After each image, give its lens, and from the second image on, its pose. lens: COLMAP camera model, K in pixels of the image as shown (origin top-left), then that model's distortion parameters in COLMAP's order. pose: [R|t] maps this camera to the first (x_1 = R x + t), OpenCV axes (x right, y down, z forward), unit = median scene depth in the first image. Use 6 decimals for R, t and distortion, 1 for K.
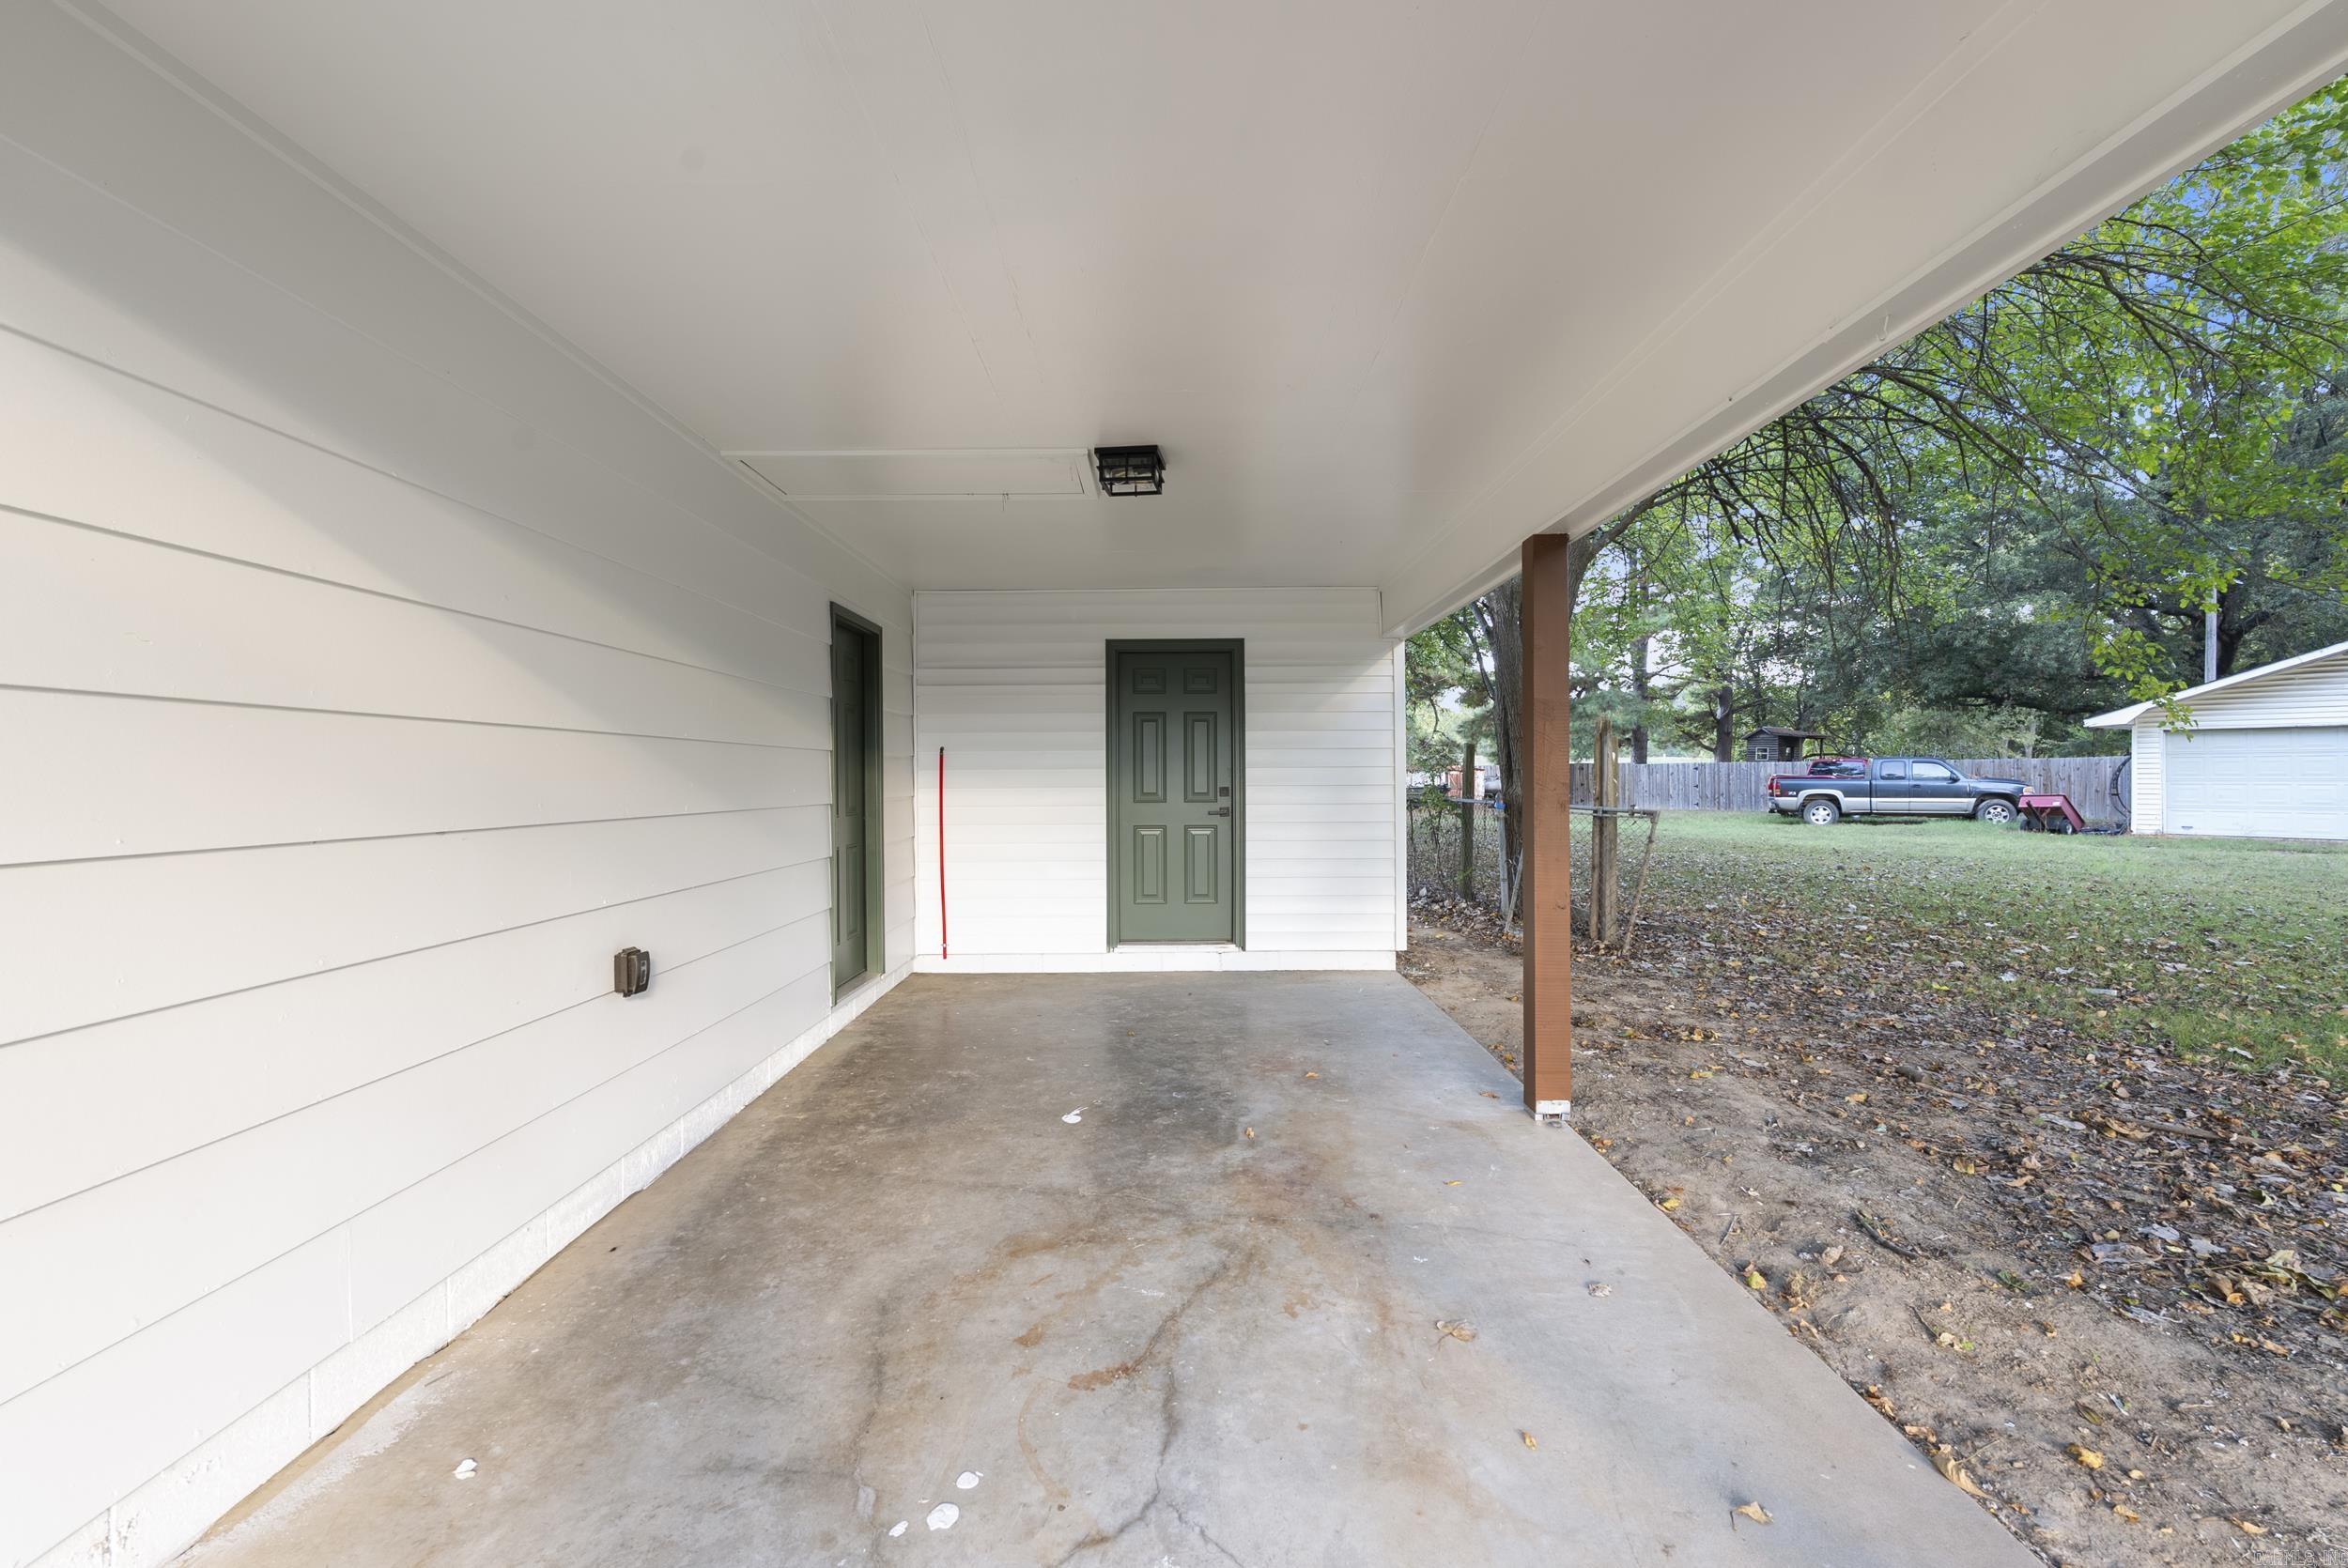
lens RADIAL K [[1033.9, 0, 1168.2], [0, 1033.9, 782.2], [0, 0, 1]] dist [-0.002667, -0.000427]
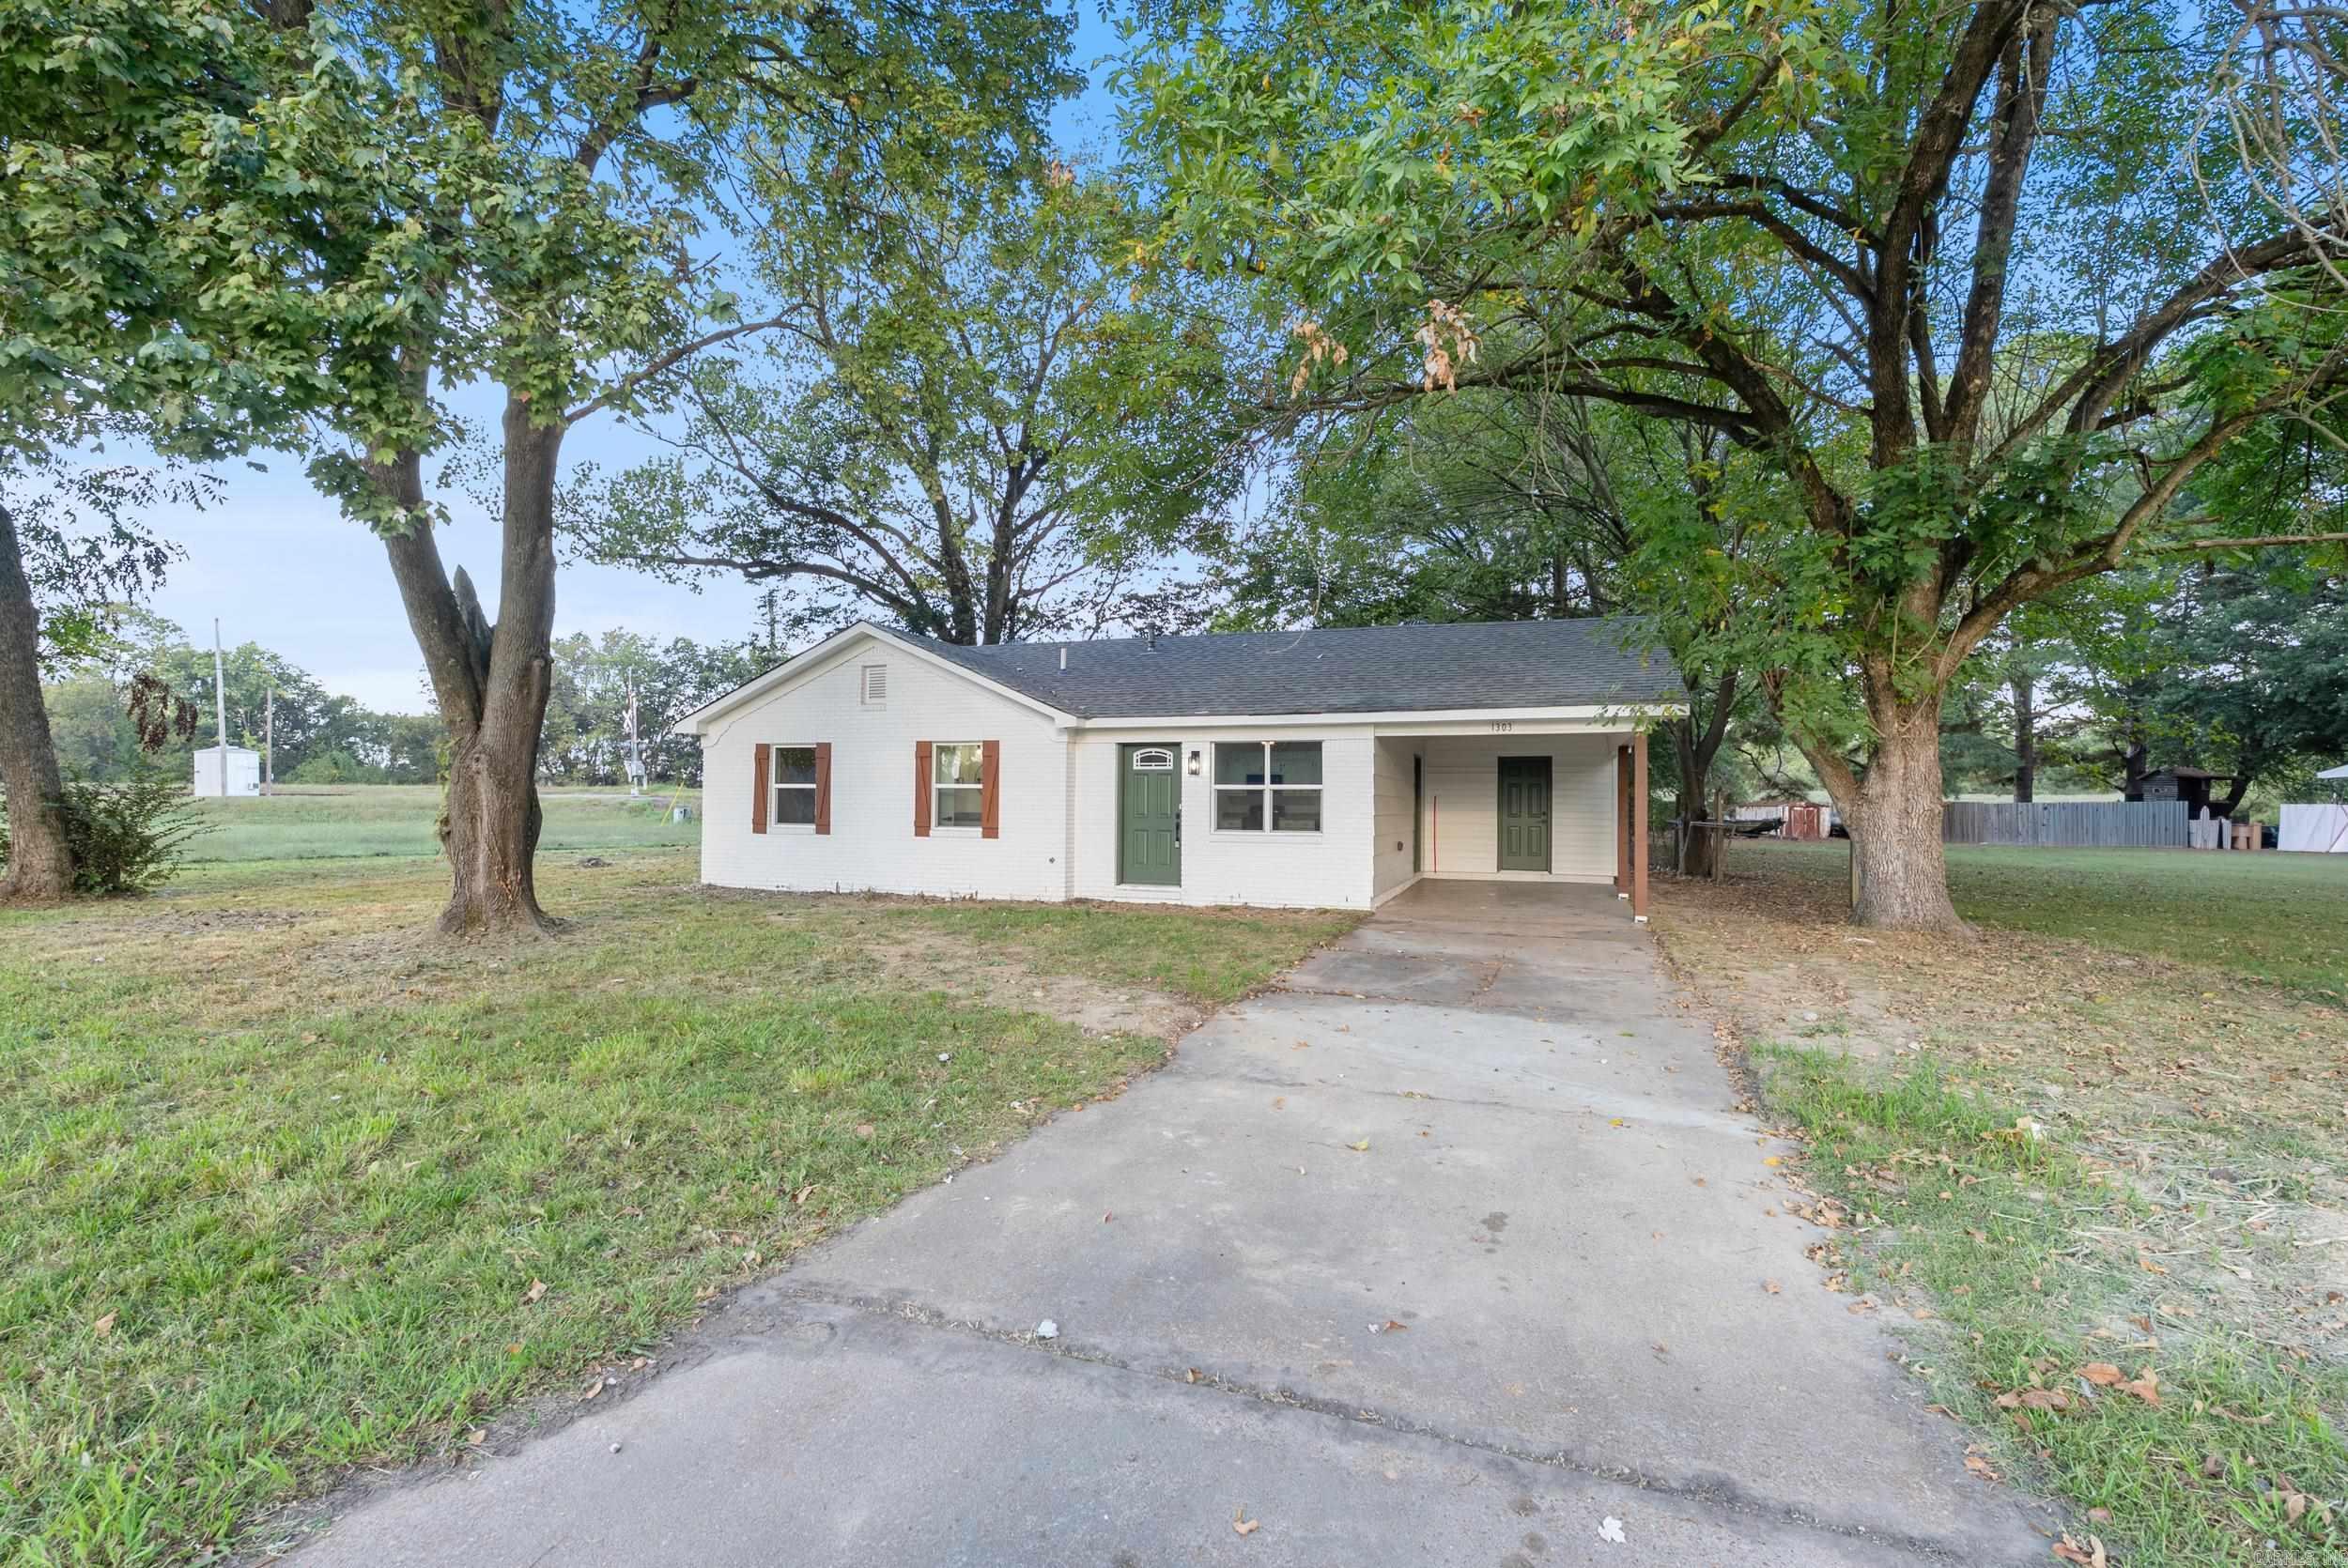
lens RADIAL K [[1033.9, 0, 1174.7], [0, 1033.9, 794.7], [0, 0, 1]] dist [-0.002667, -0.000427]
pose [[0.944710, 0.007914, -0.327810, 0.007586], [-0.013953, 0.999773, -0.016074, 0.004486], [0.327609, 0.019759, 0.944607, -0.466589]]
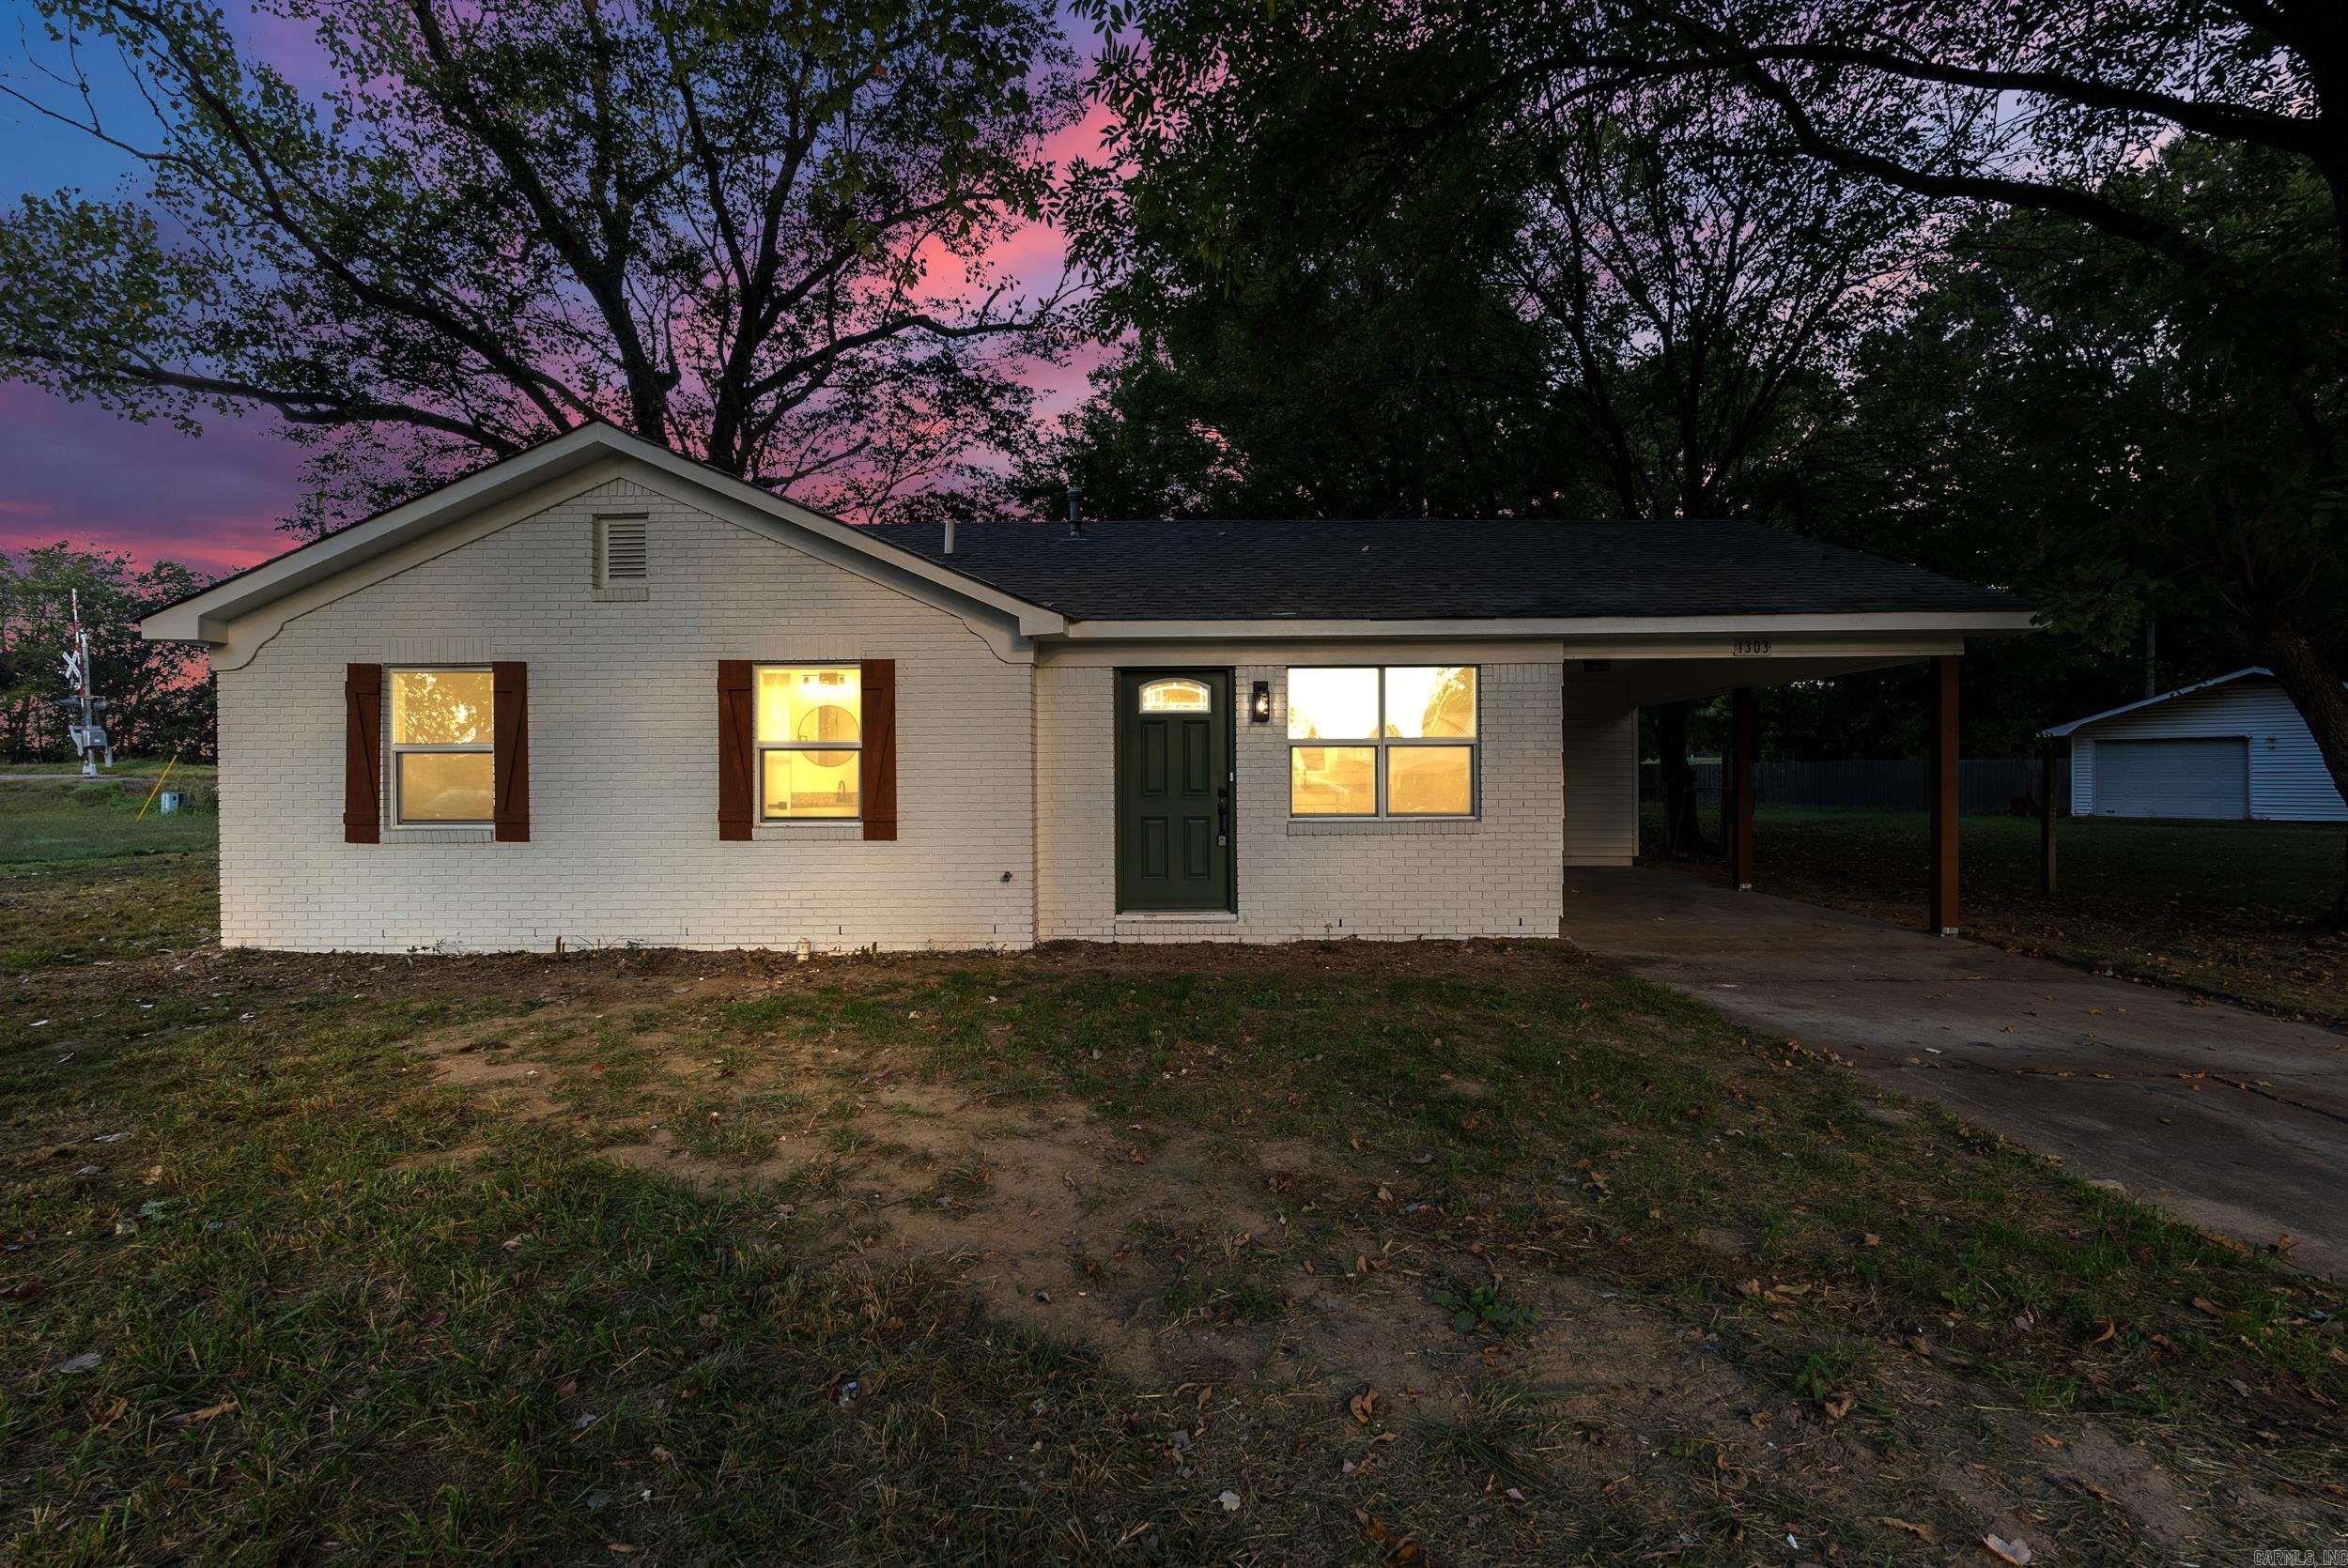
lens RADIAL K [[1033.9, 0, 1176.3], [0, 1033.9, 791.2], [0, 0, 1]] dist [-0.002667, -0.000427]
pose [[0.999954, -0.002699, -0.009178, -0.174874], [0.002759, 0.999975, 0.006534, 0.004263], [0.009160, -0.006559, 0.999937, -0.278688]]
